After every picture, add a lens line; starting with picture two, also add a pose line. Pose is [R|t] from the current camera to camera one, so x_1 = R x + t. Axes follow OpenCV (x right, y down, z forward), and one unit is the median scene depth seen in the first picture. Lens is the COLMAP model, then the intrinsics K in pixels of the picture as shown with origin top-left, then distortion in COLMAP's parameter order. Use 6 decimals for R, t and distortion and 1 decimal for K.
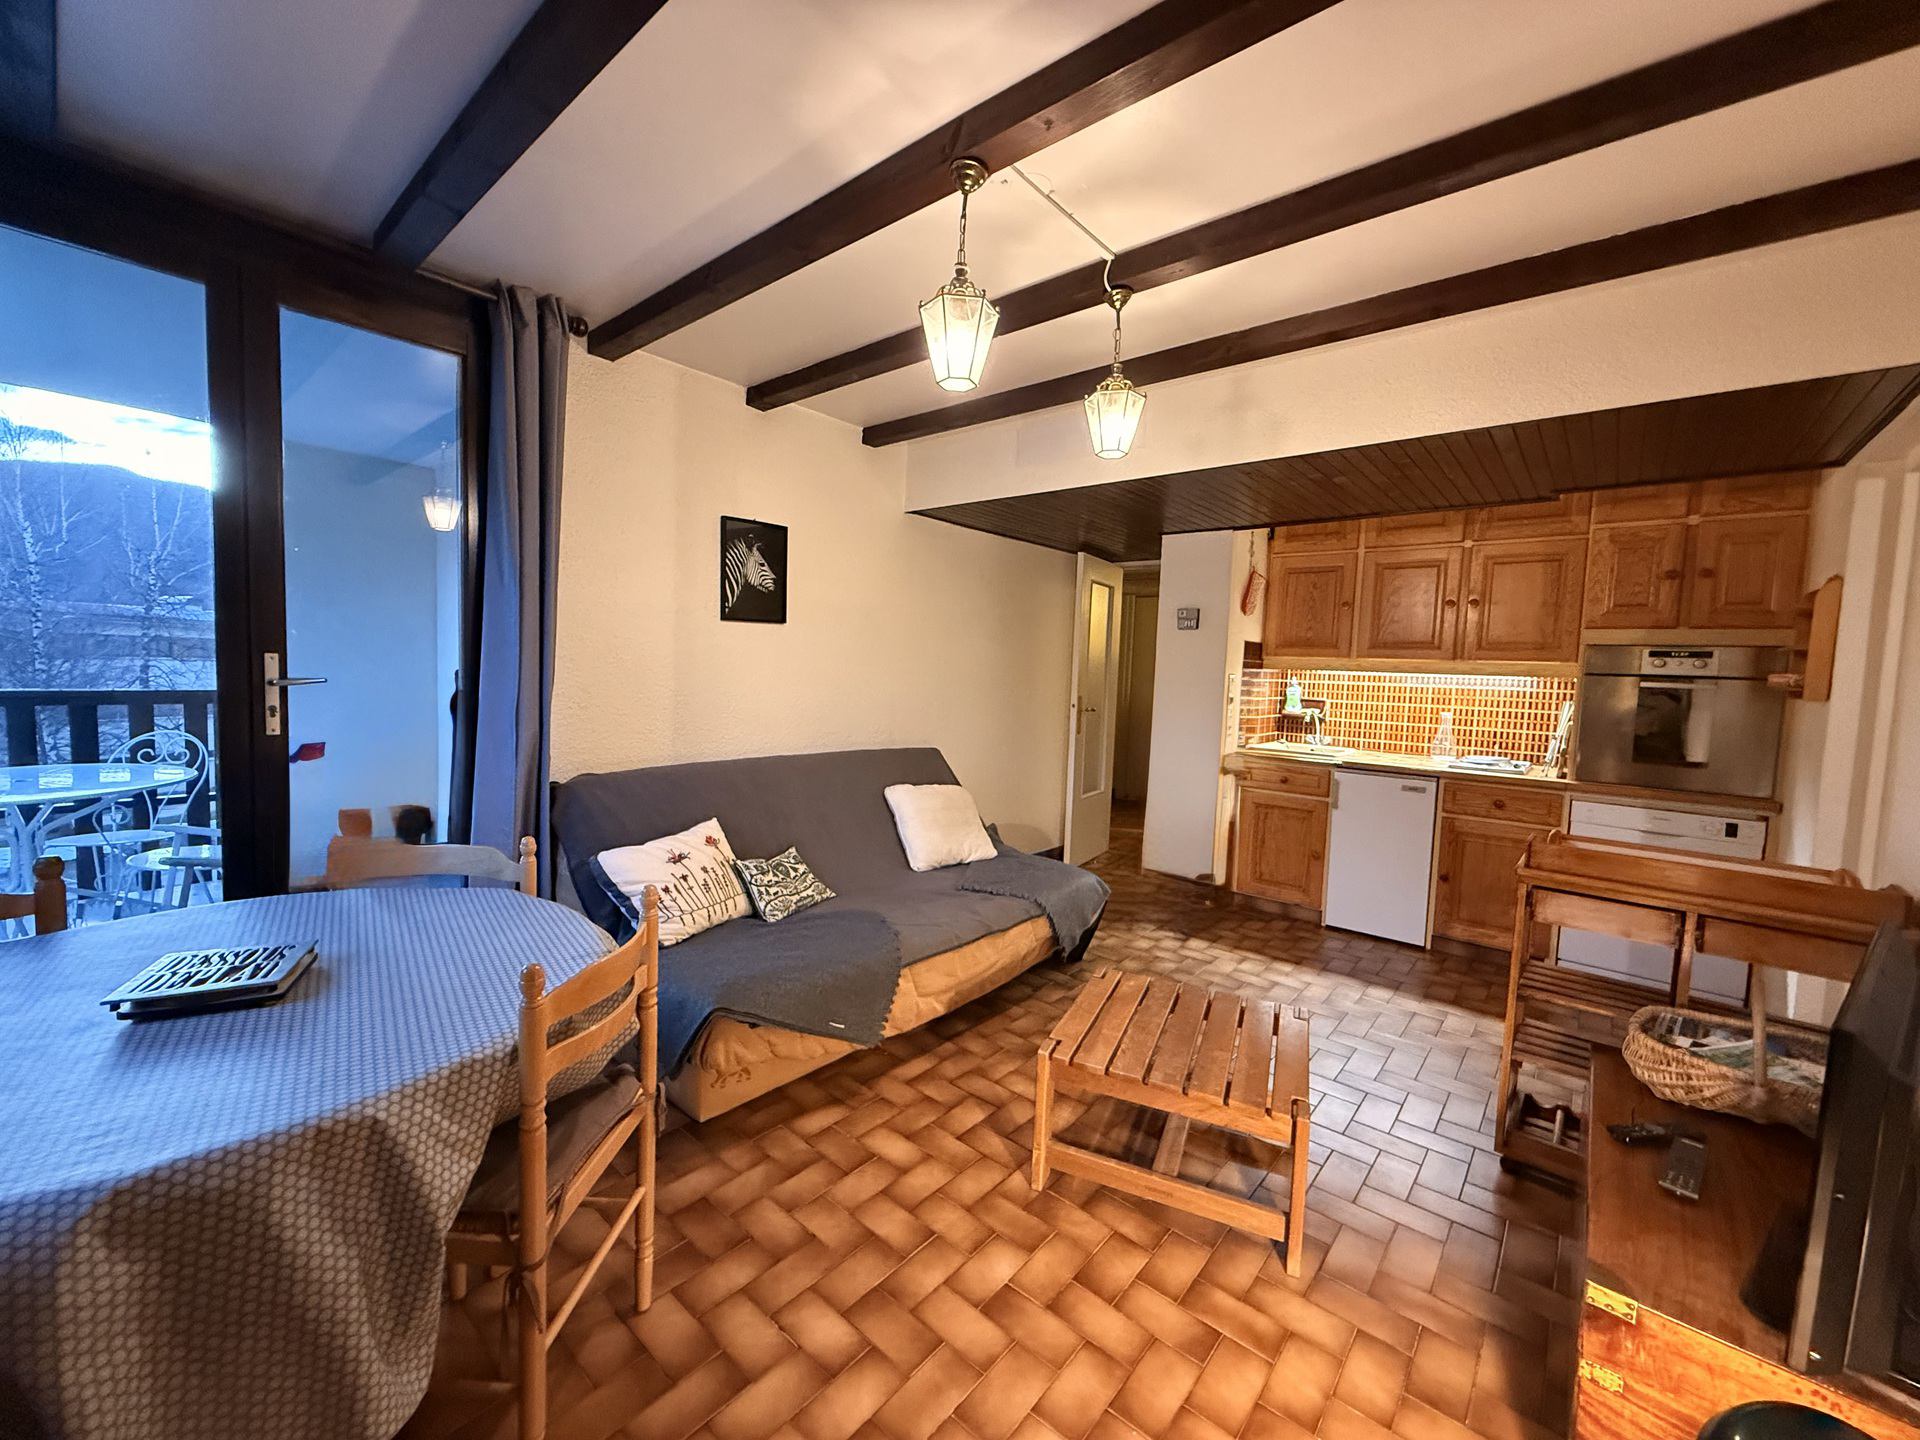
lens RADIAL K [[759.7, 0, 953.2], [0, 759.7, 717.6], [0, 0, 1]] dist [-0.001012, -0.000020]
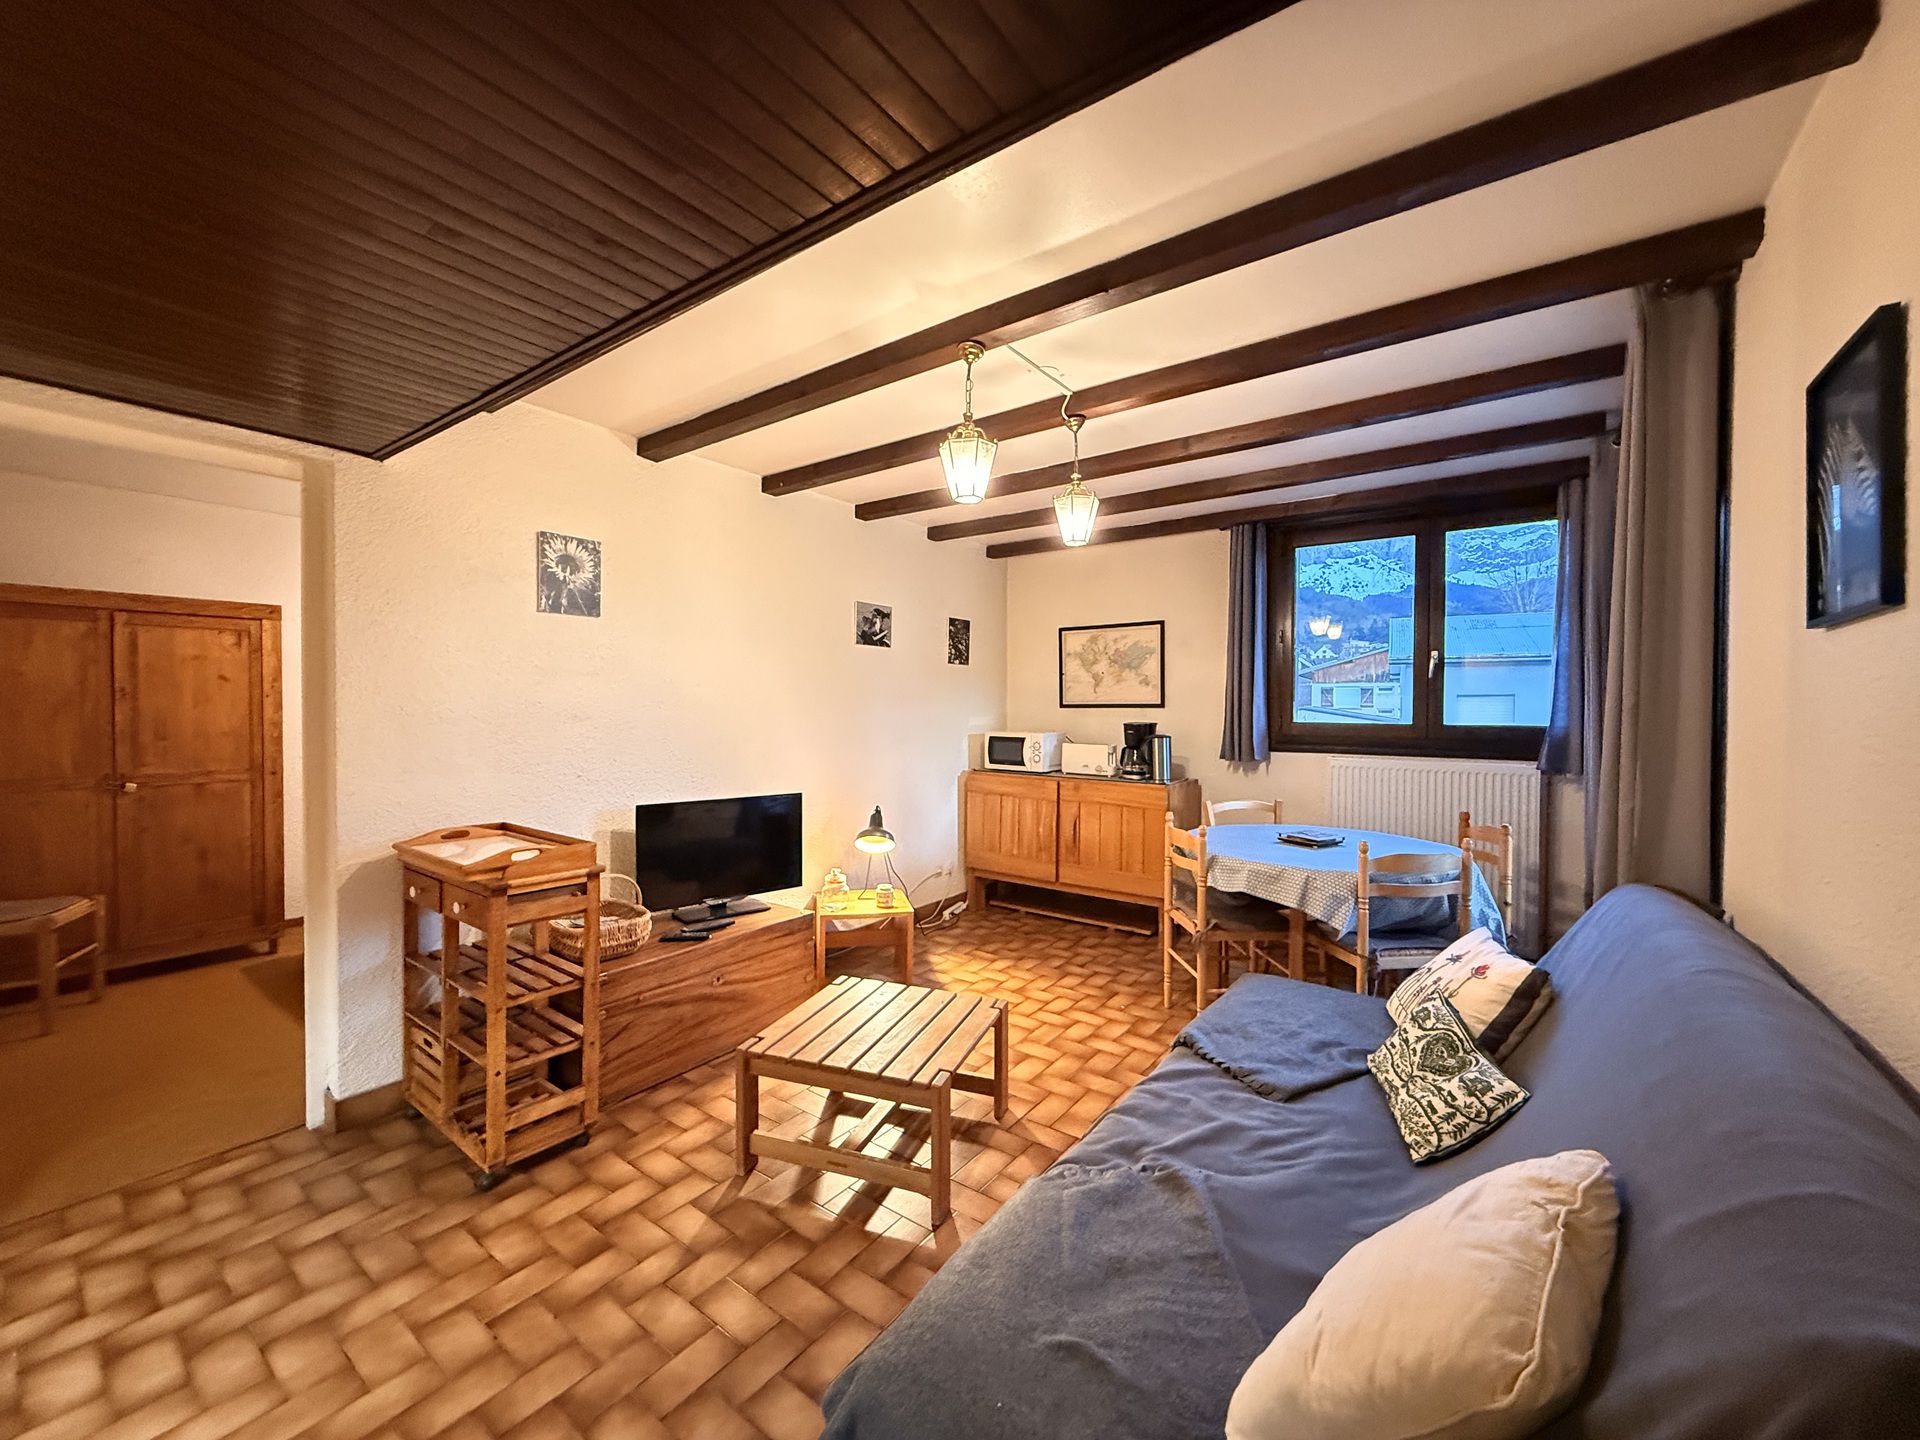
lens RADIAL K [[759.7, 0, 953.2], [0, 759.7, 717.6], [0, 0, 1]] dist [-0.001012, -0.000020]
pose [[-0.995988, -0.039883, -0.080111, 0.203389], [-0.046400, 0.995617, 0.081203, -0.091525], [0.076522, 0.084594, -0.993473, 1.394035]]
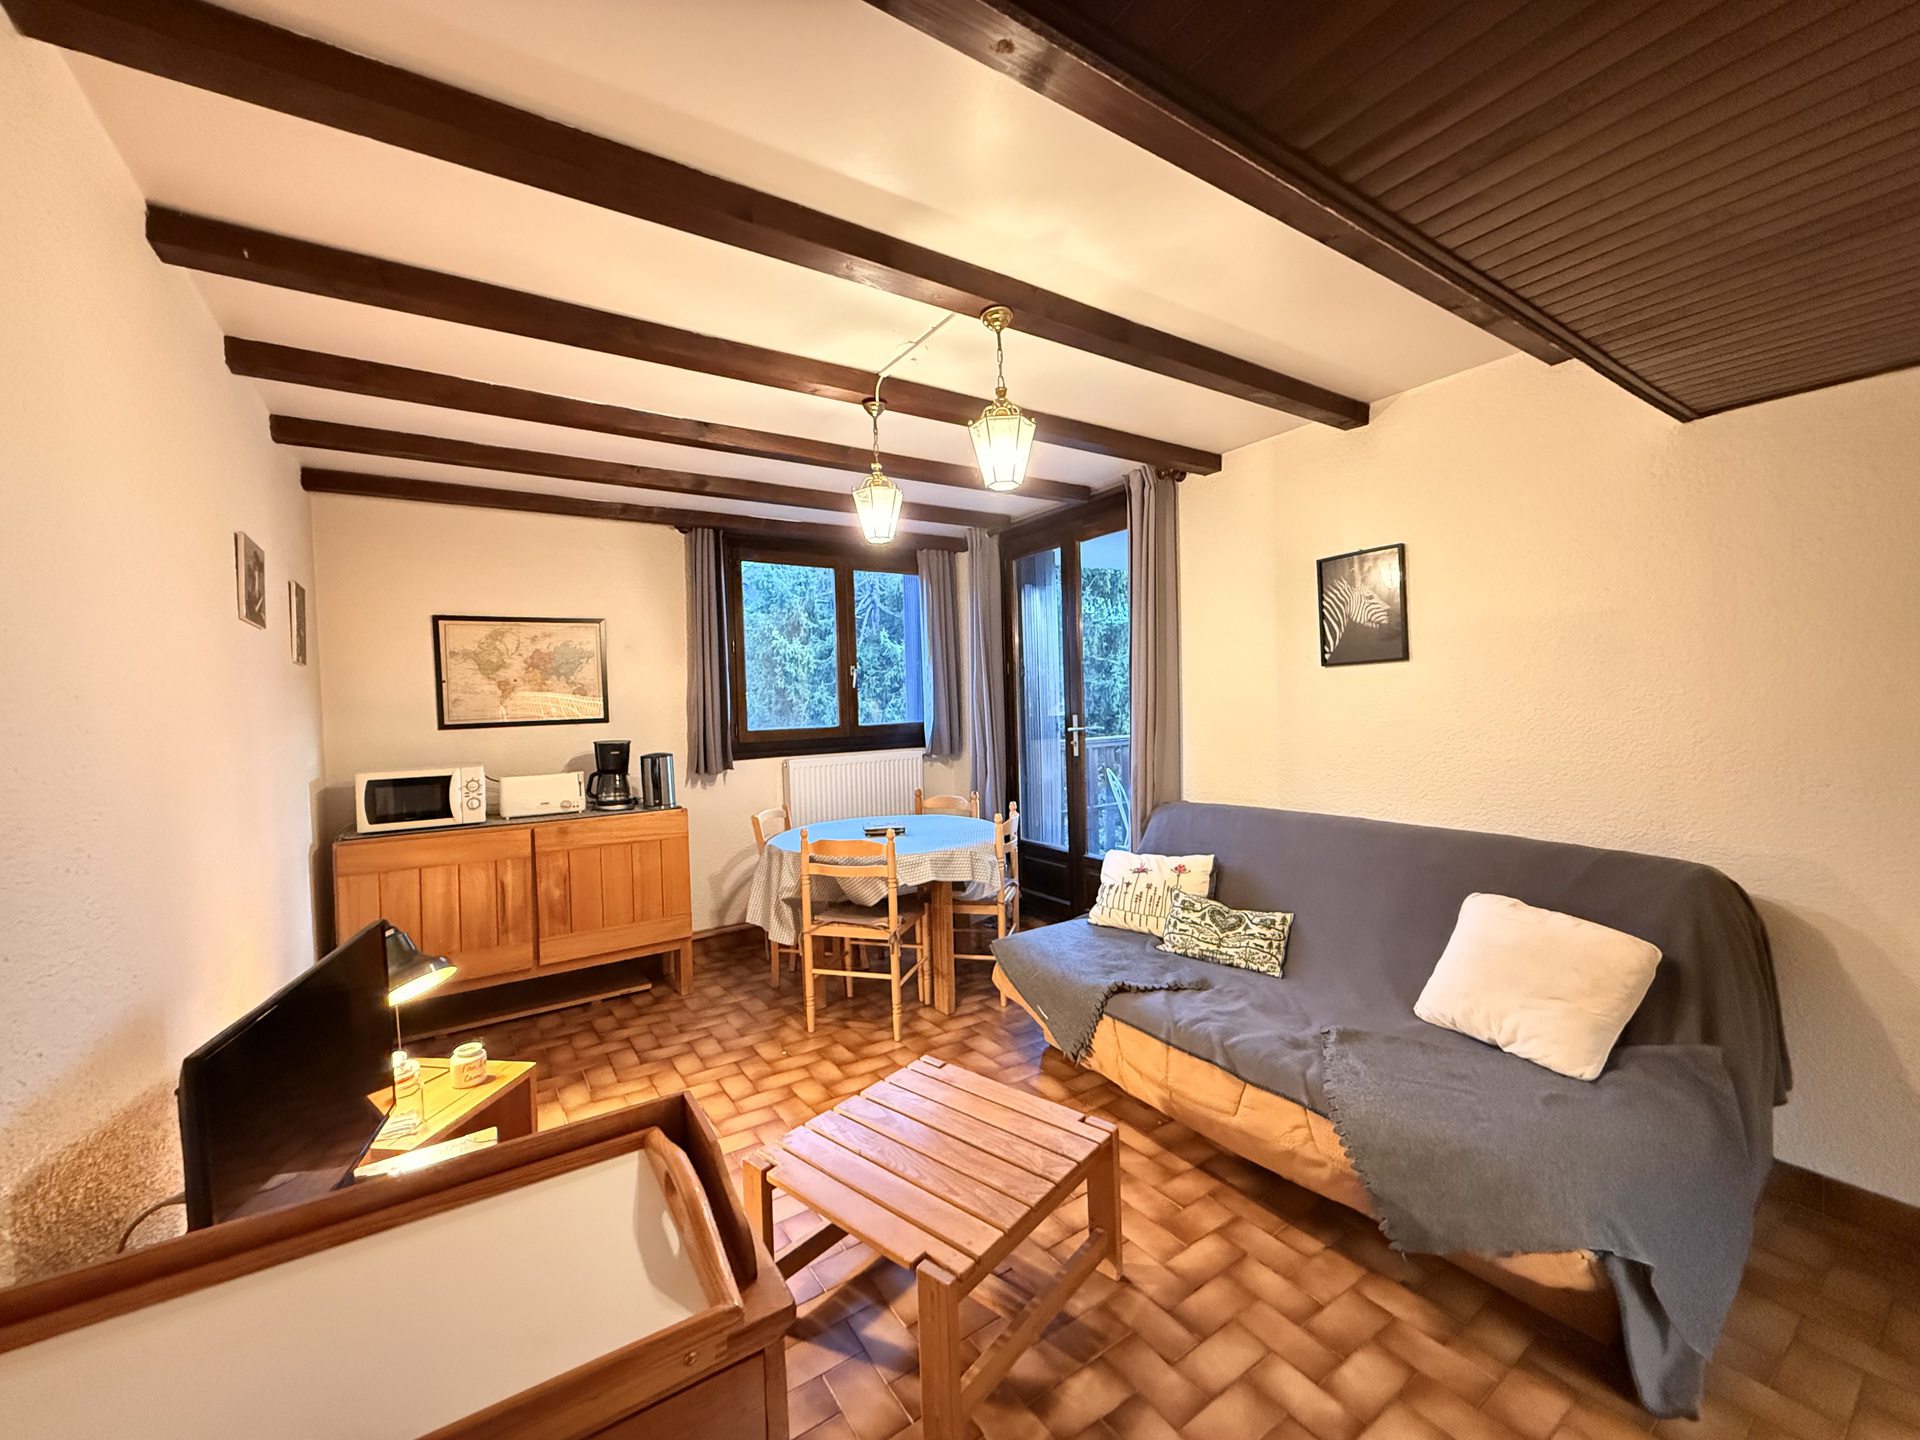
lens RADIAL K [[759.7, 0, 953.2], [0, 759.7, 717.6], [0, 0, 1]] dist [-0.001012, -0.000020]
pose [[-0.264181, -0.007586, -0.964443, 0.749481], [-0.045789, 0.998940, 0.004685, -0.048158], [0.963385, 0.045399, -0.264249, 0.814652]]
